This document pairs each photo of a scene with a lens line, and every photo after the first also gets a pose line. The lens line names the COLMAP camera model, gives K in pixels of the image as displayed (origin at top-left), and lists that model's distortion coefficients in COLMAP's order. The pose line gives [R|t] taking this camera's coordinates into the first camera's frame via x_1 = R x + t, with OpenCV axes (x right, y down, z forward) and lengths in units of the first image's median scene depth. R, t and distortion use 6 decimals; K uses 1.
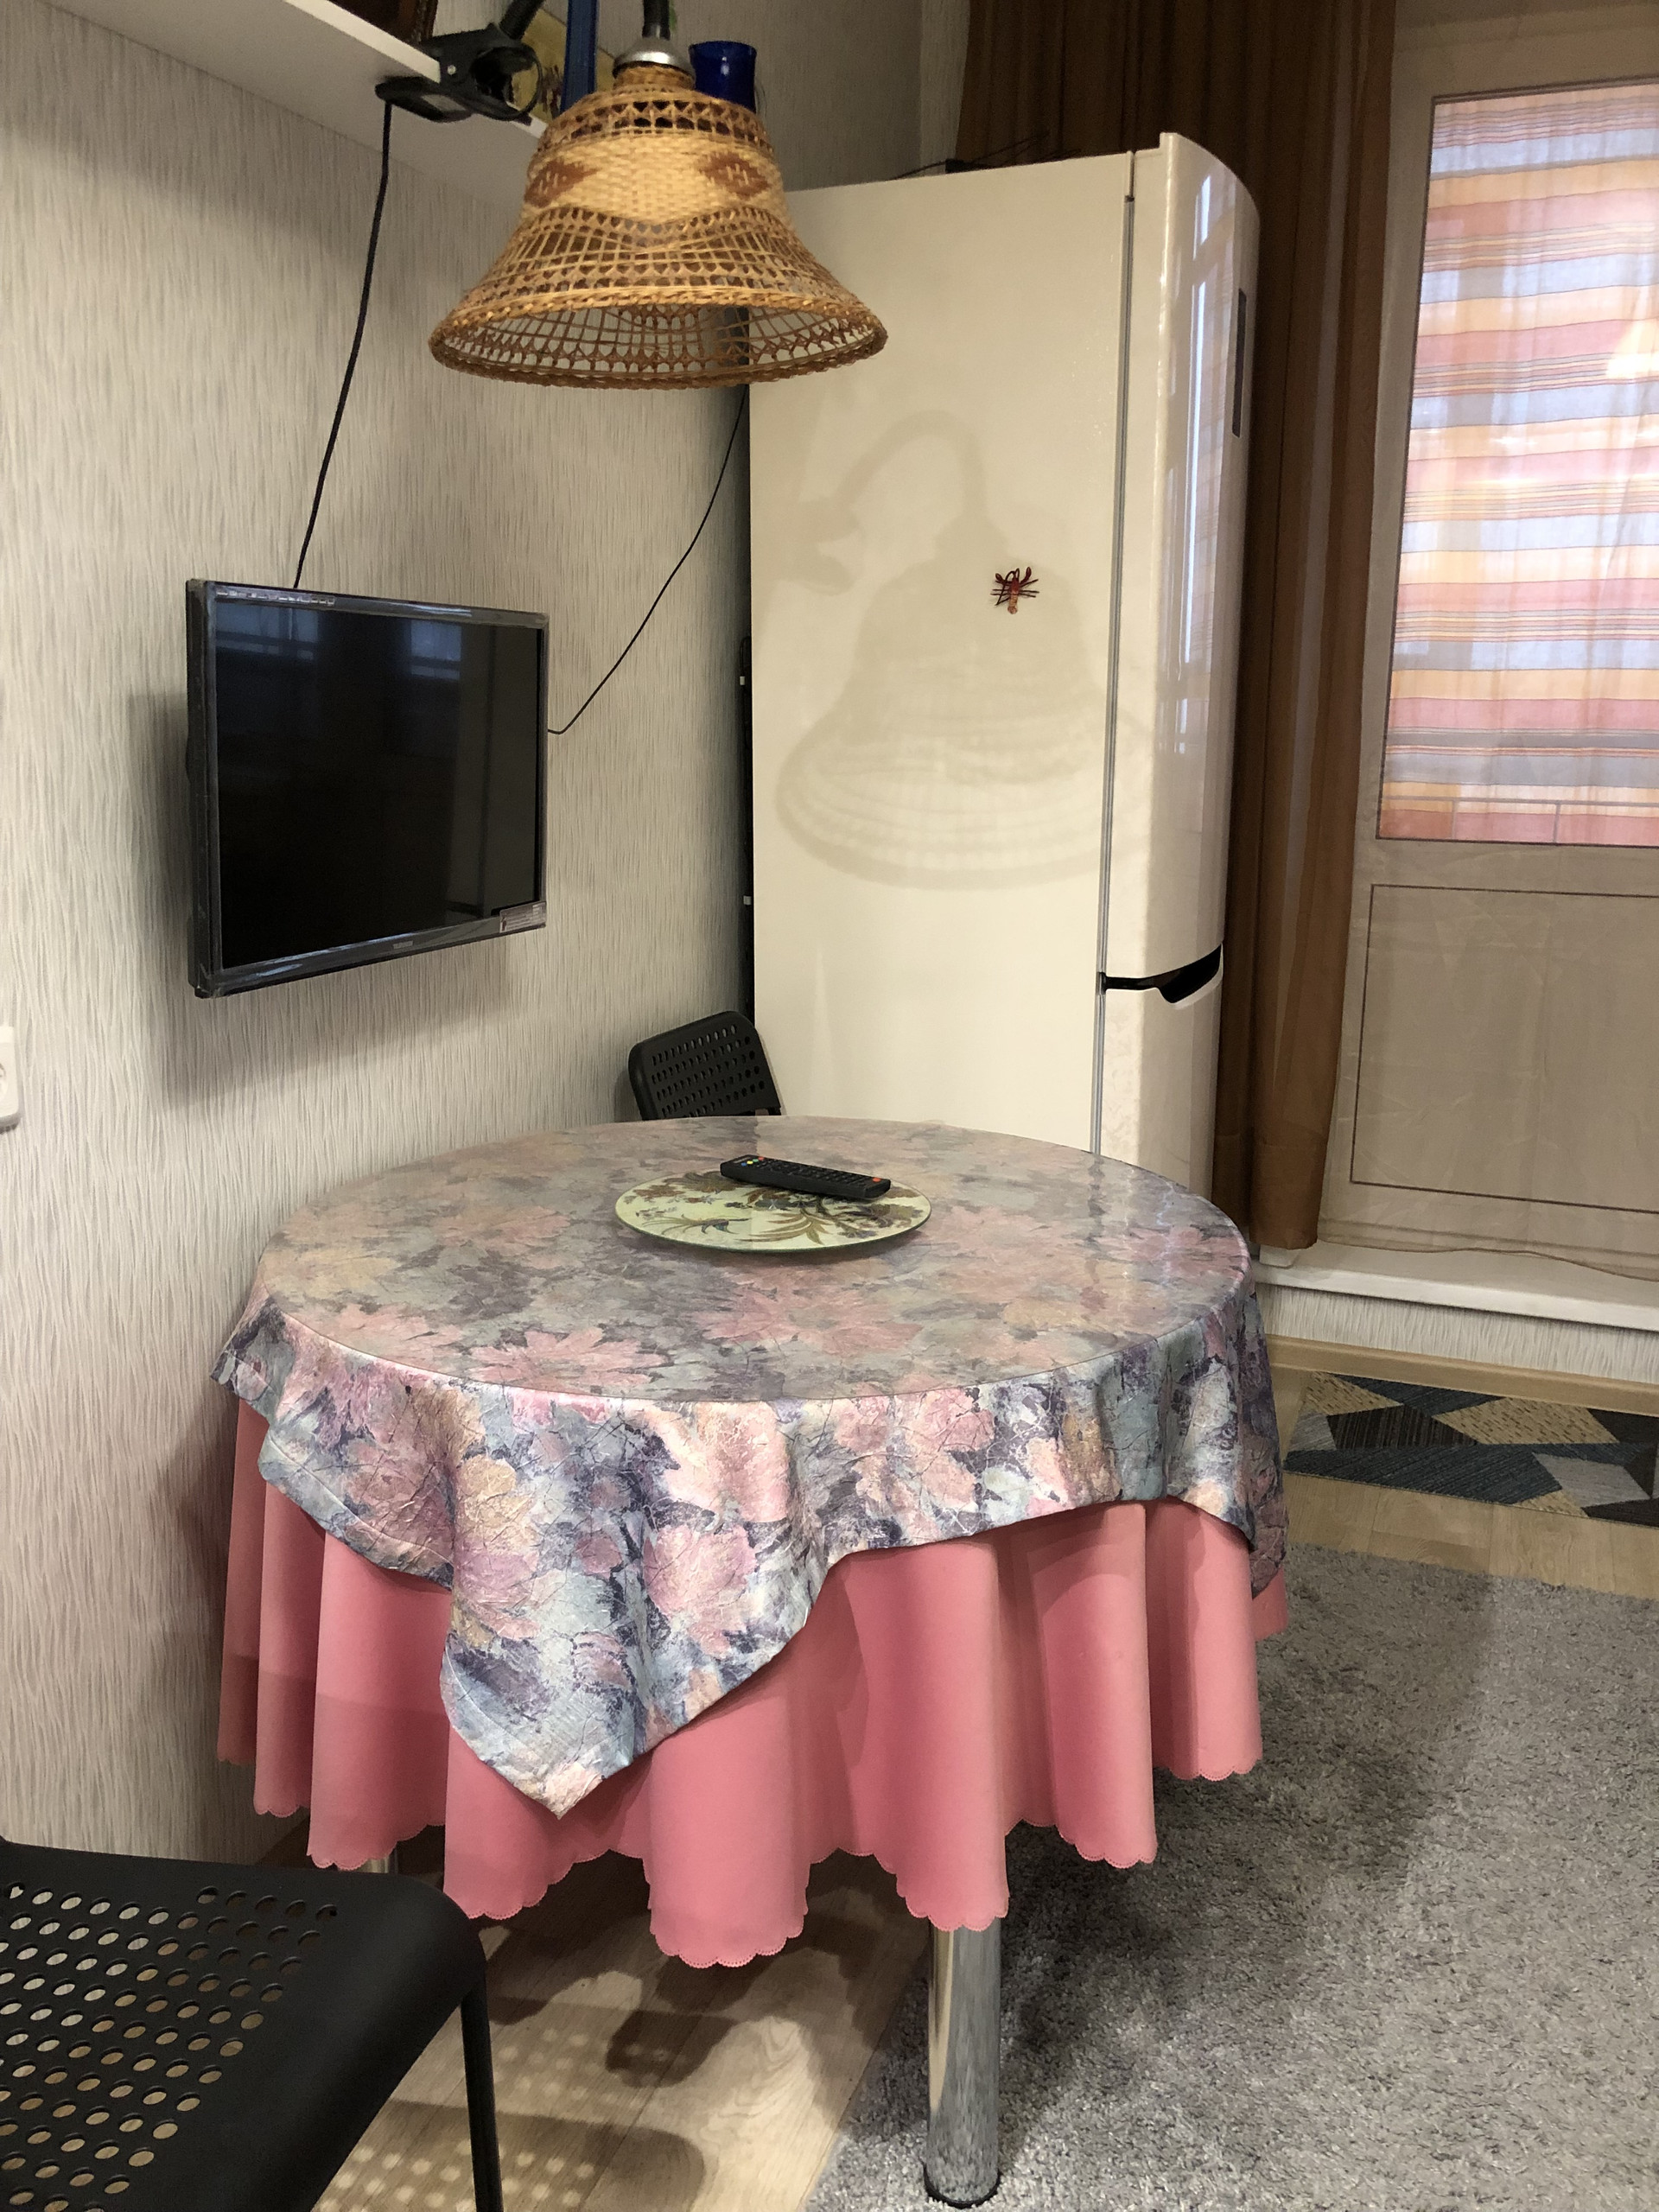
lens RADIAL K [[1816.9, 0, 831.8], [0, 1816.9, 1116.3], [0, 0, 1]] dist [0.027356, -0.006644]
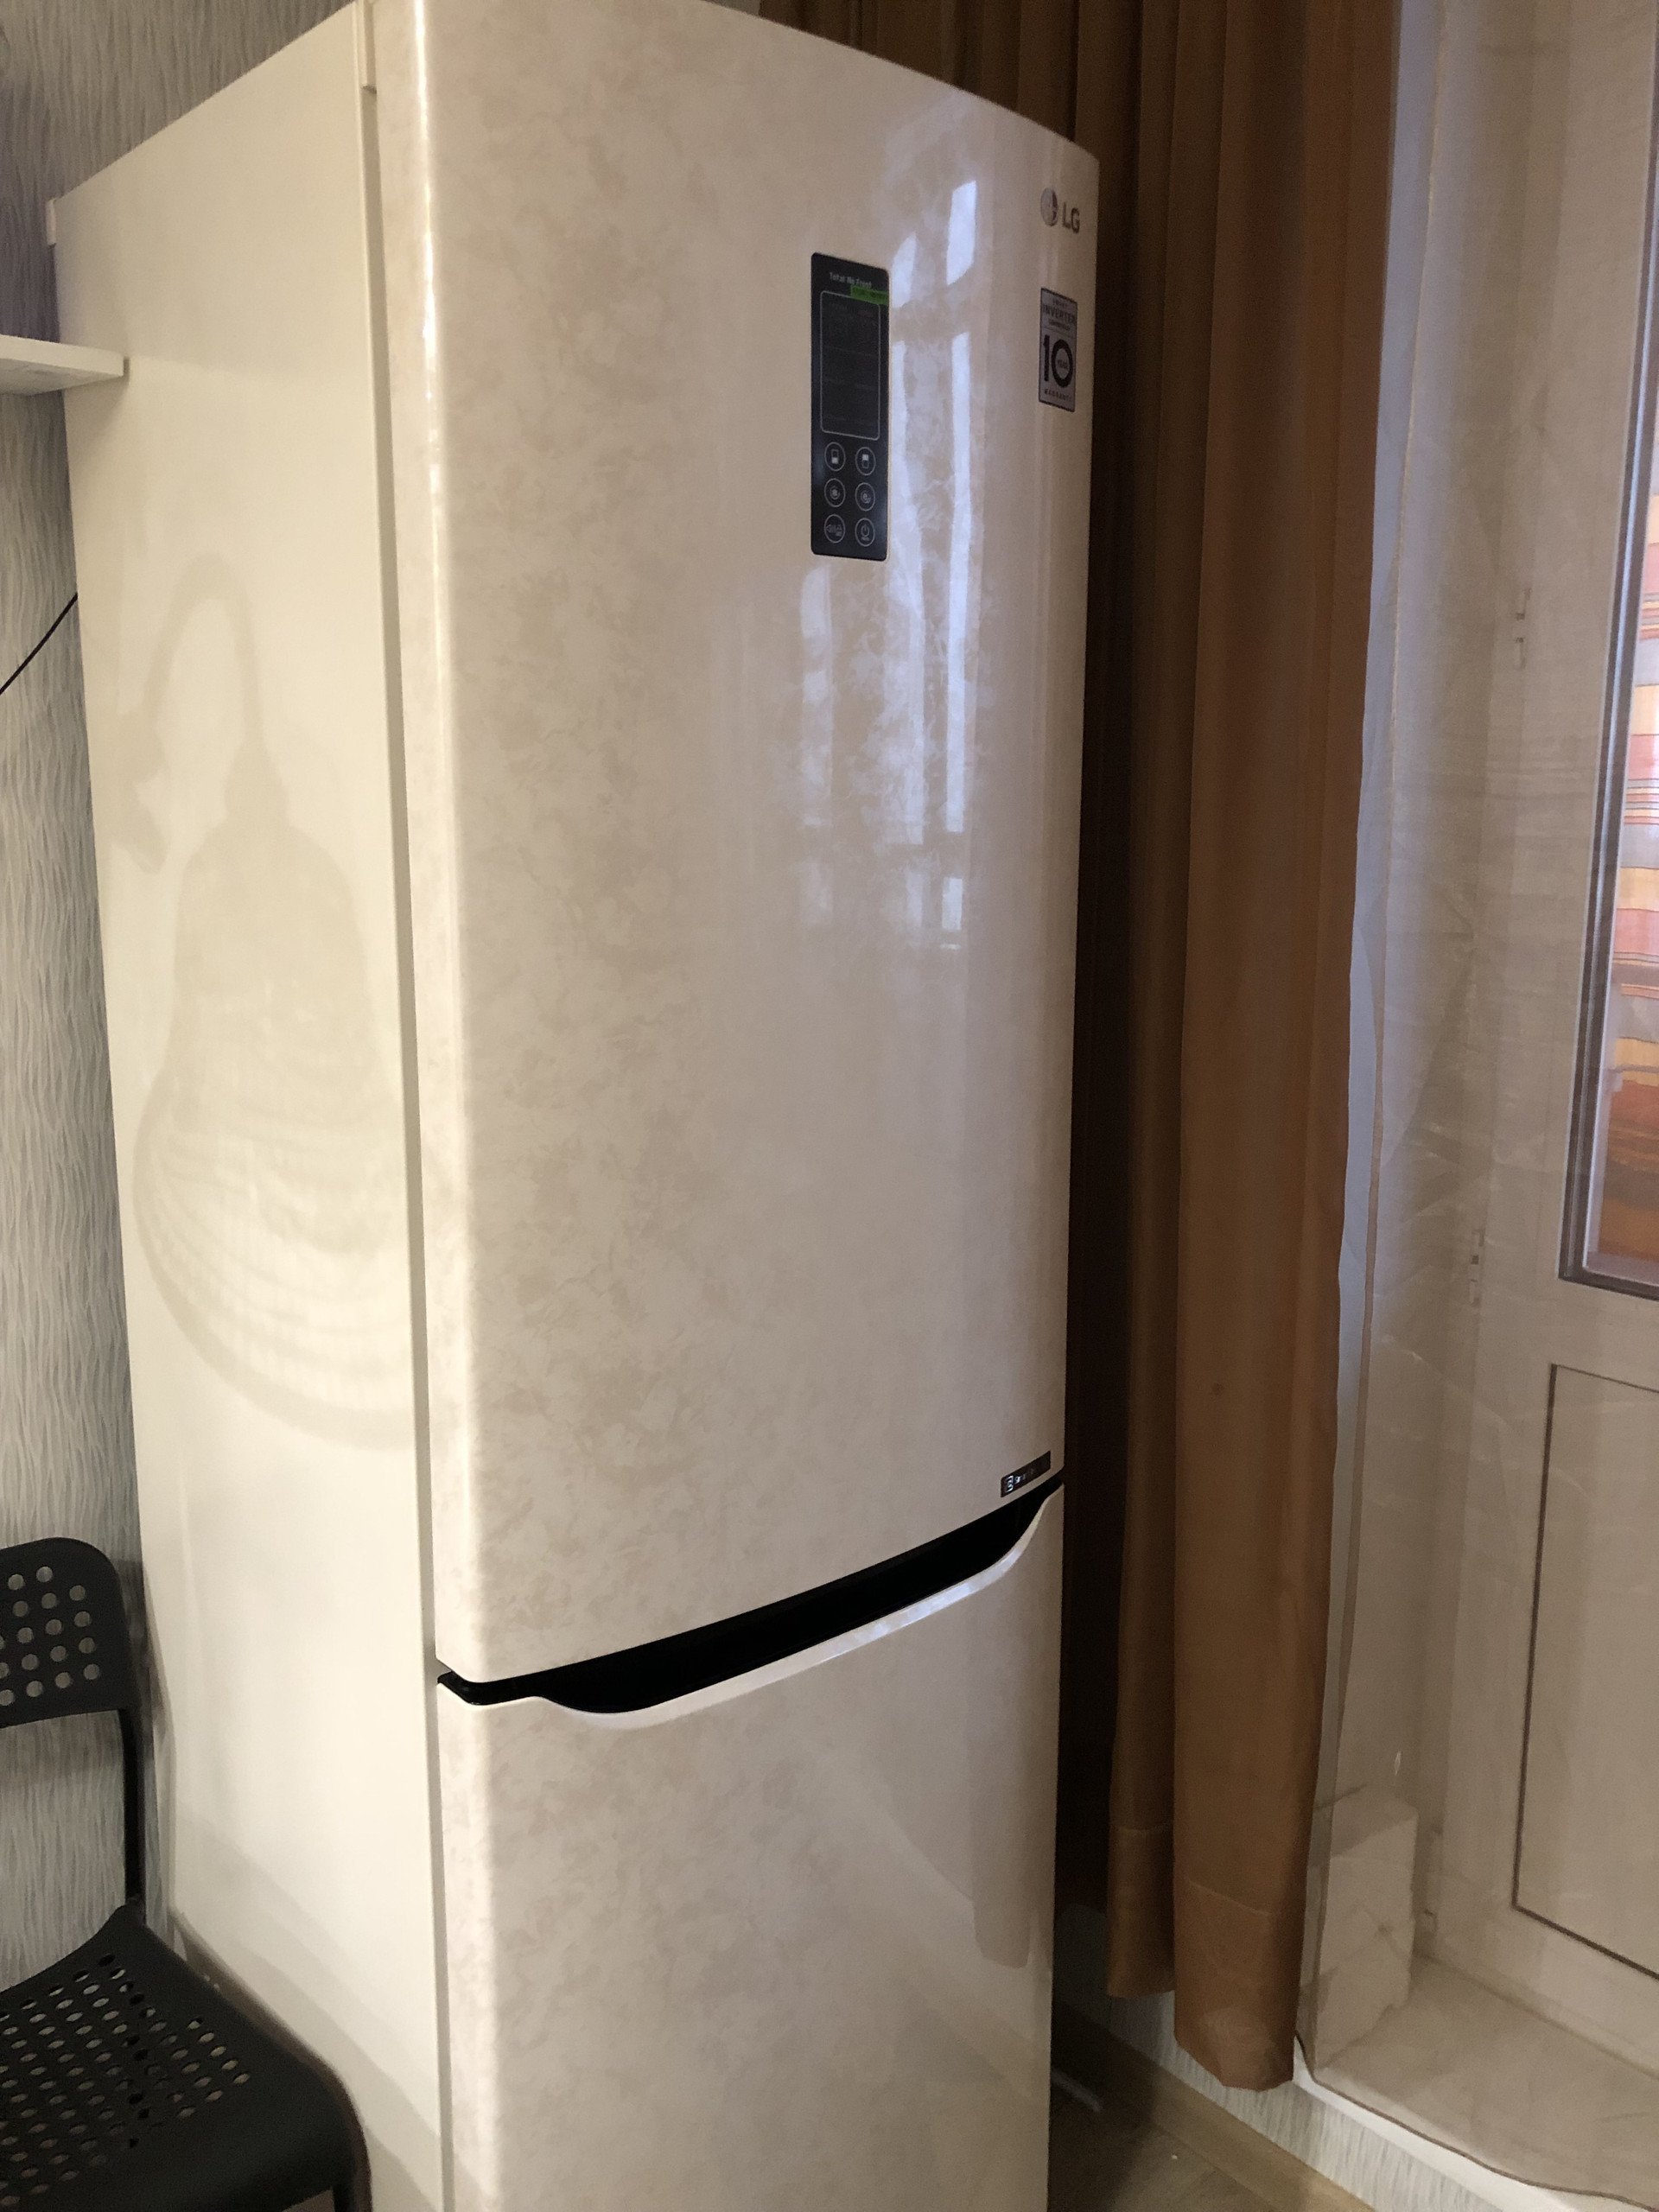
lens RADIAL K [[1816.9, 0, 823.6], [0, 1816.9, 1093.1], [0, 0, 1]] dist [0.027356, -0.006644]
pose [[0.887453, 0.079120, -0.454057, 0.415573], [-0.096749, 0.995185, -0.015684, -0.210870], [0.450630, 0.057848, 0.890835, 0.545133]]
